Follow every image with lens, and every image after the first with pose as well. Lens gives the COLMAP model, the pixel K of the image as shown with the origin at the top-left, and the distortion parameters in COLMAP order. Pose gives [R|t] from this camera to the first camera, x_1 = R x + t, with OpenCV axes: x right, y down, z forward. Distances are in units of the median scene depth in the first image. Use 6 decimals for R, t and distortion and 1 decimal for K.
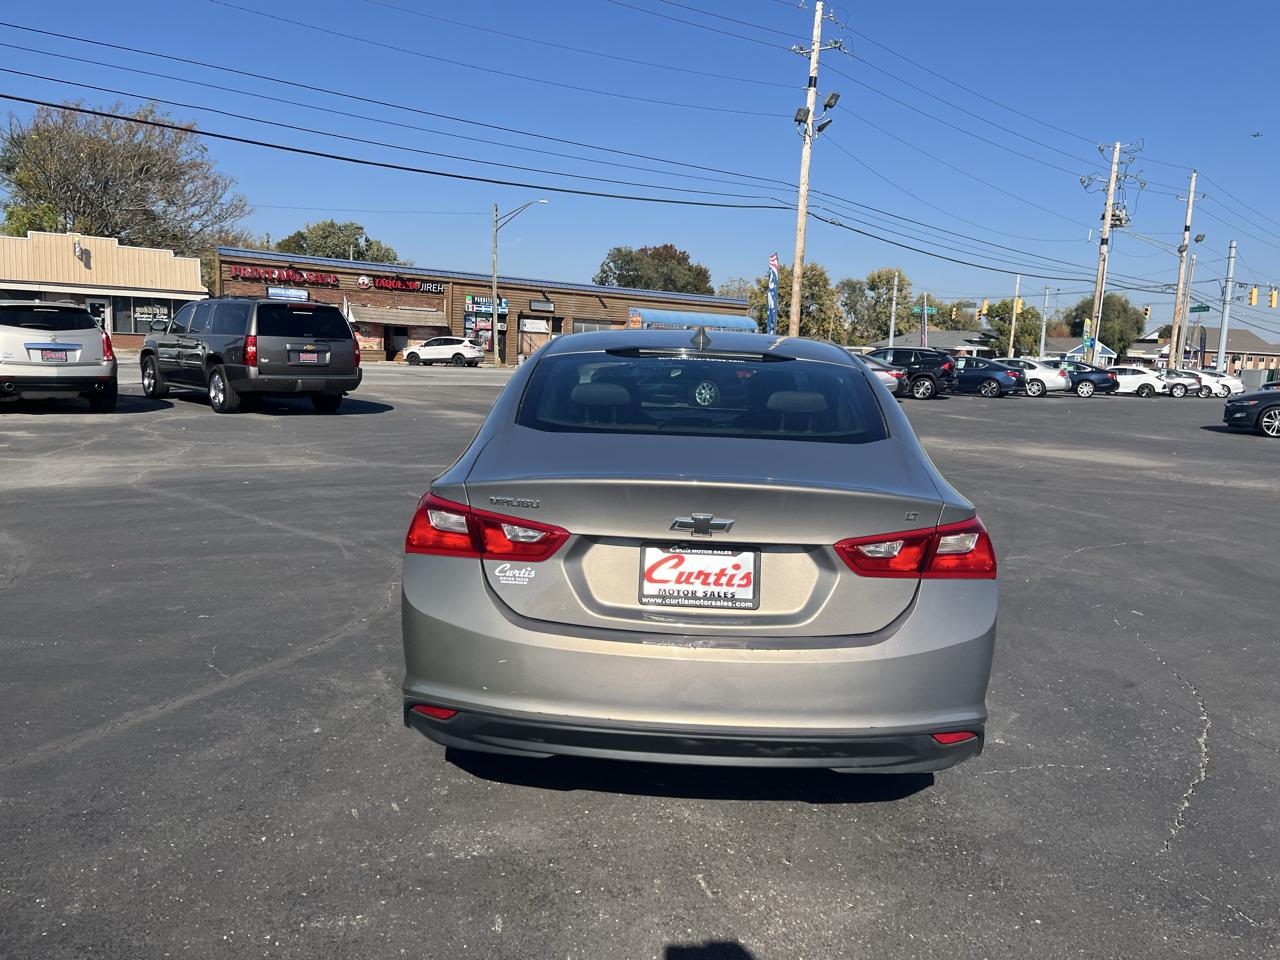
lens RADIAL K [[962.1, 0, 659.5], [0, 962.1, 467.5], [0, 0, 1]] dist [0.065177, -0.086749]
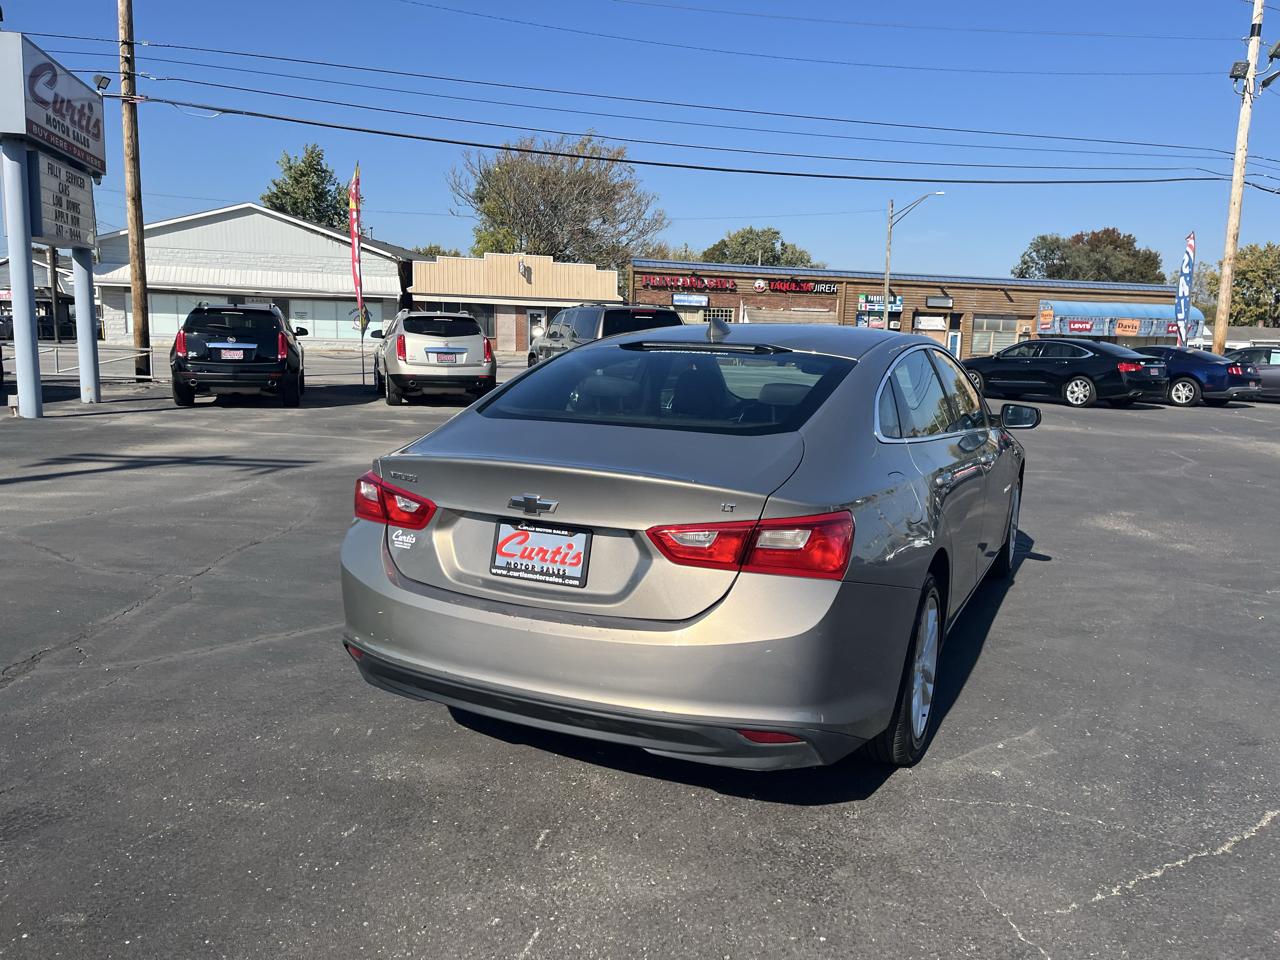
lens RADIAL K [[967.7, 0, 660.6], [0, 967.7, 480.0], [0, 0, 1]] dist [0.071837, -0.095303]
pose [[0.914857, 0.043694, -0.401406, 0.028226], [-0.038880, 0.999041, 0.020137, 0.000200], [0.401901, -0.002816, 0.915679, 0.002818]]
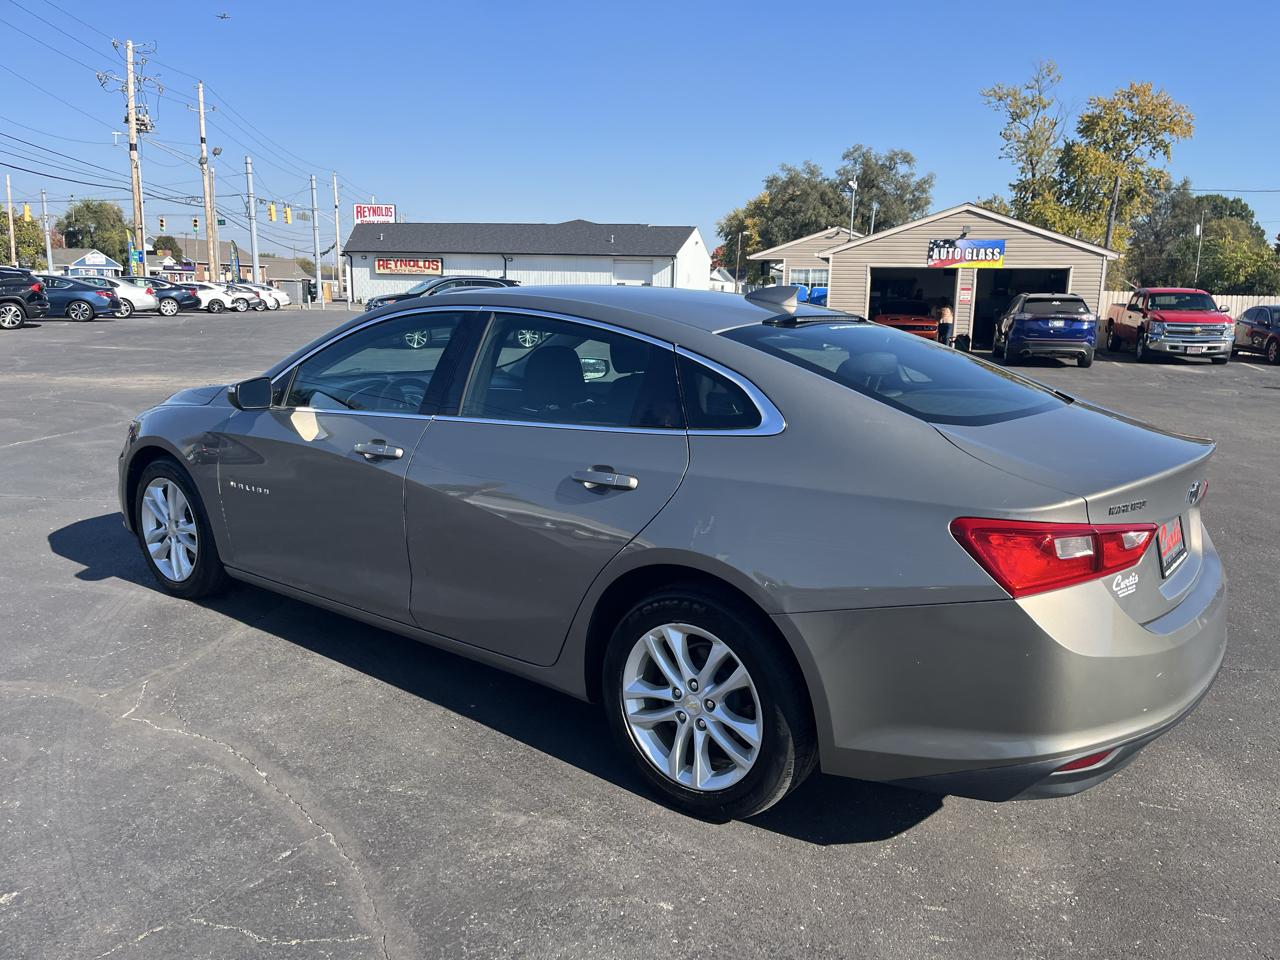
lens RADIAL K [[961.1, 0, 651.3], [0, 961.1, 478.0], [0, 0, 1]] dist [0.059466, -0.075931]
pose [[0.589208, -0.181499, 0.787332, -0.054006], [0.102622, 0.983362, 0.149891, -0.008375], [-0.801438, -0.007520, 0.598031, 0.038460]]
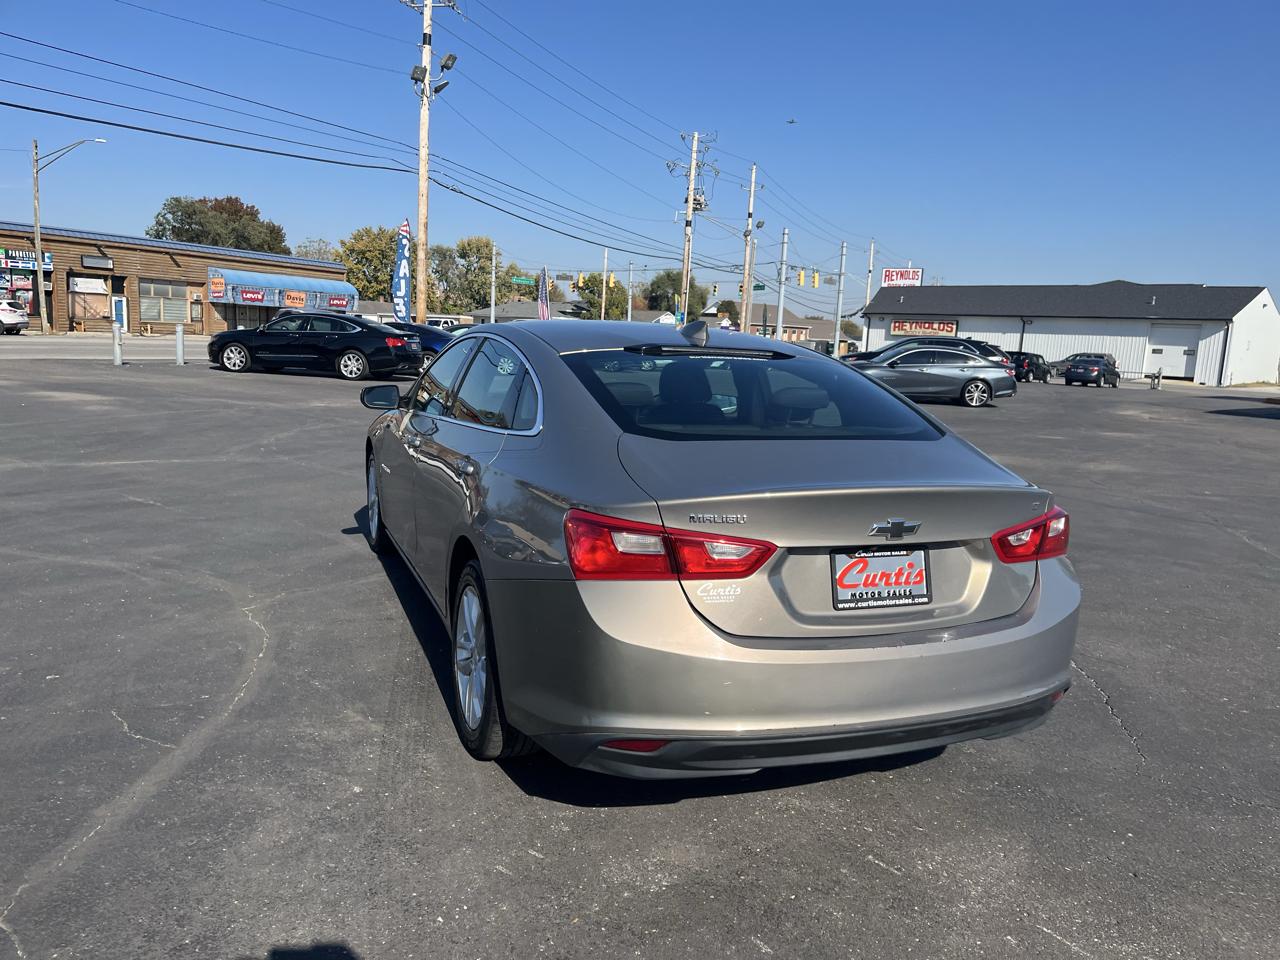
lens RADIAL K [[957.7, 0, 656.4], [0, 957.7, 486.0], [0, 0, 1]] dist [0.086932, -0.125878]
pose [[0.916358, -0.058179, 0.396109, -0.027870], [0.037804, 0.997538, 0.059058, -0.002689], [-0.398570, -0.039144, 0.916302, 0.006838]]
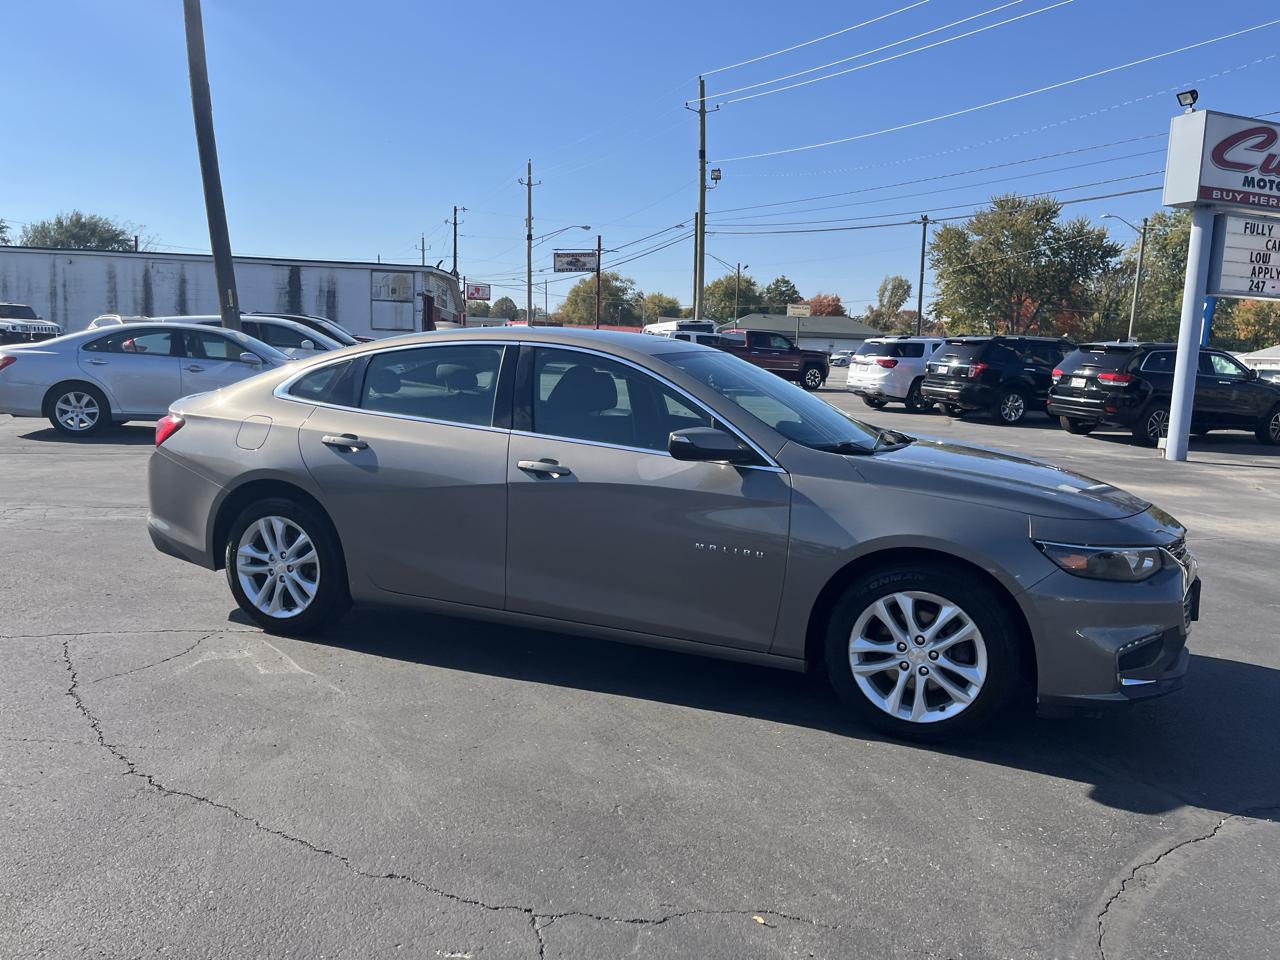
lens RADIAL K [[972.3, 0, 655.1], [0, 972.3, 482.9], [0, 0, 1]] dist [0.063002, -0.081998]
pose [[-0.331304, 0.075701, -0.940482, 0.087216], [-0.170790, 0.975499, 0.138684, -0.011638], [0.927938, 0.206571, -0.310258, 0.121149]]
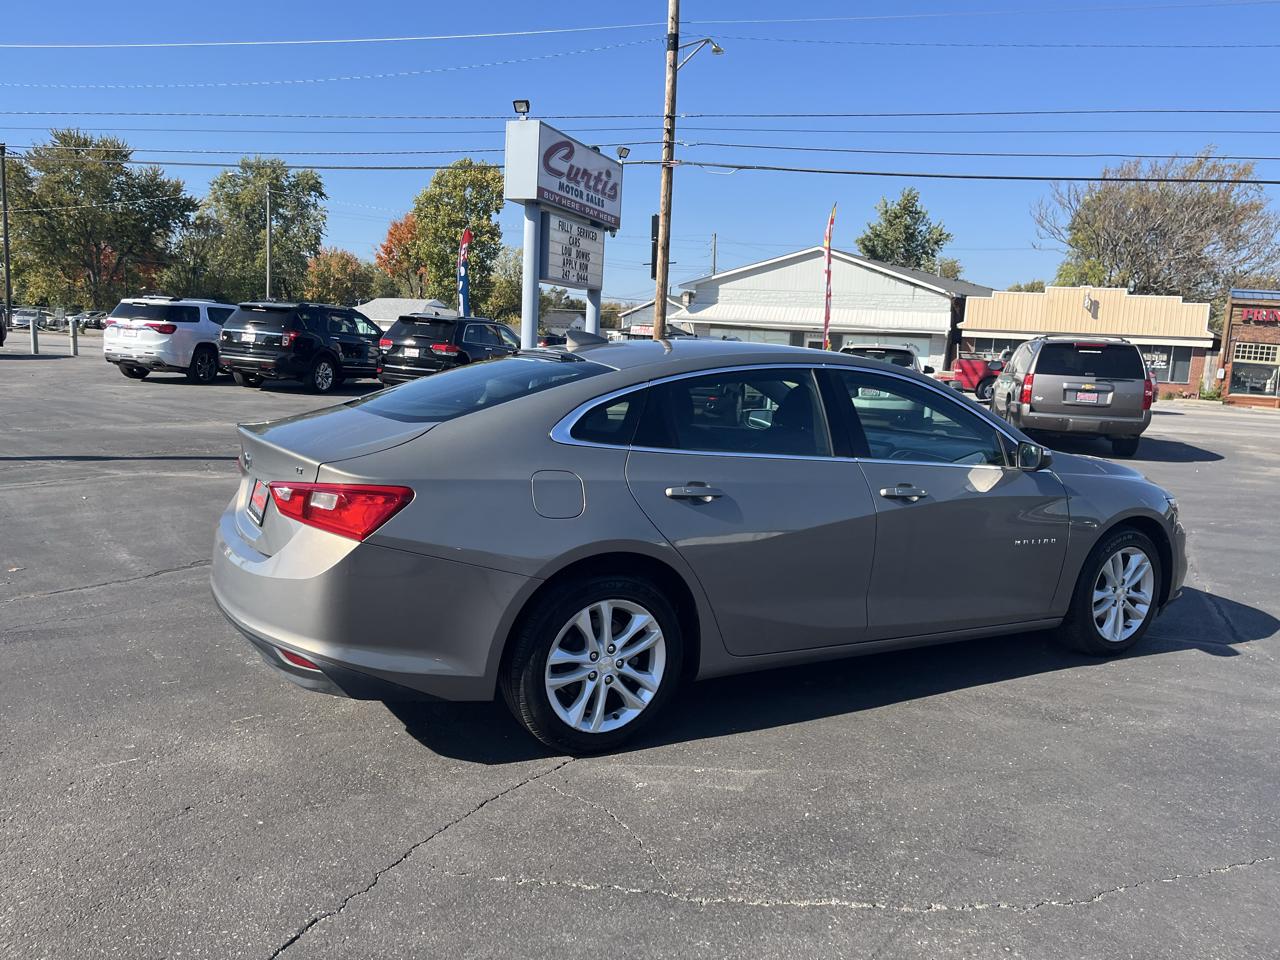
lens RADIAL K [[972.3, 0, 655.1], [0, 972.3, 482.9], [0, 0, 1]] dist [0.063002, -0.081998]
pose [[0.529398, 0.104611, -0.841899, 0.073296], [-0.135057, 0.990105, 0.038101, -0.002039], [0.837555, 0.093534, 0.538288, 0.033537]]
